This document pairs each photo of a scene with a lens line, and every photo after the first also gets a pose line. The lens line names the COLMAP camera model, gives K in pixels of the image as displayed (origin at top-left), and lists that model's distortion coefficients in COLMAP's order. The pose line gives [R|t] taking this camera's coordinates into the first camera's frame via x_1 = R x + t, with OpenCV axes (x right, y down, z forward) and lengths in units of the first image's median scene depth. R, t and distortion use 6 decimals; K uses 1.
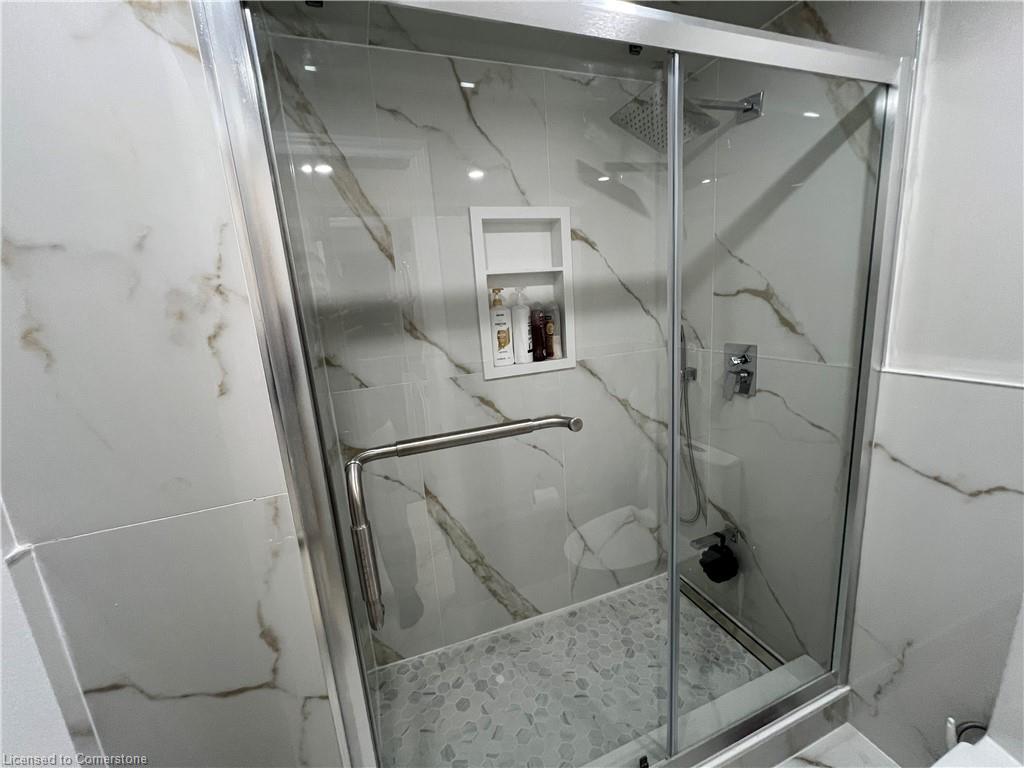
lens RADIAL K [[409.7, 0, 514.1], [0, 409.7, 384.9], [0, 0, 1]] dist [0.000795, 0.000098]
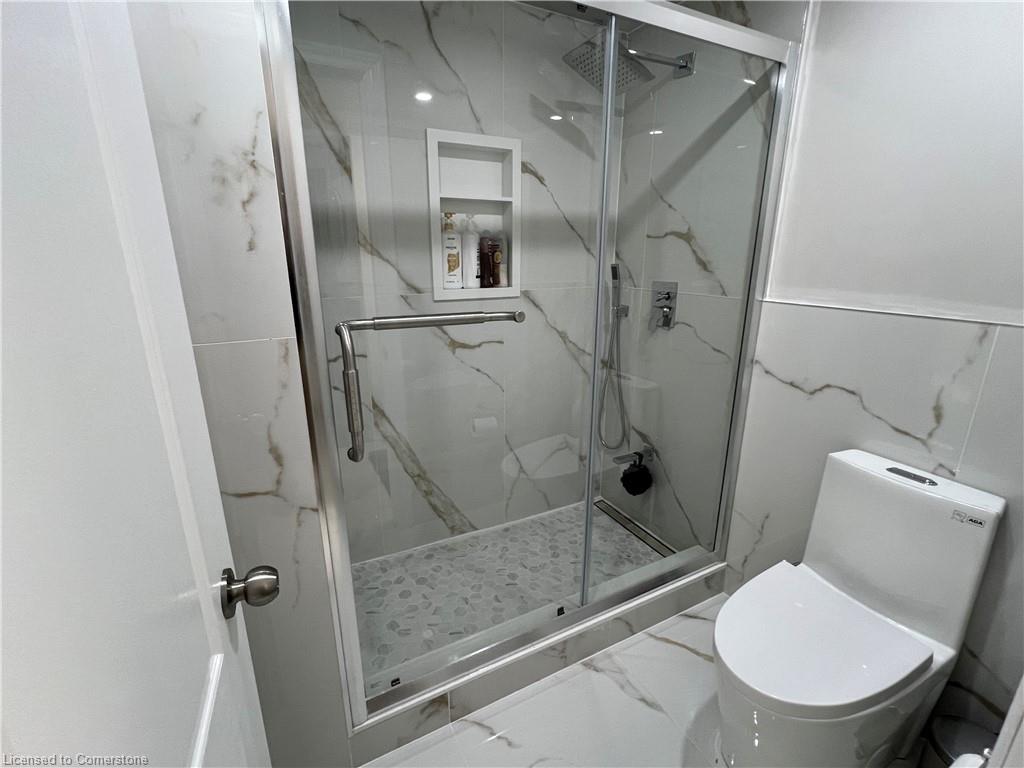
lens RADIAL K [[461.5, 0, 512.0], [0, 461.5, 384.0], [0, 0, 1]] dist [0.001020, 0.000113]
pose [[0.989051, 0.035524, 0.143235, -0.035557], [-0.045187, 0.996876, 0.064787, 0.114908], [-0.140486, -0.070550, 0.987566, -0.210215]]
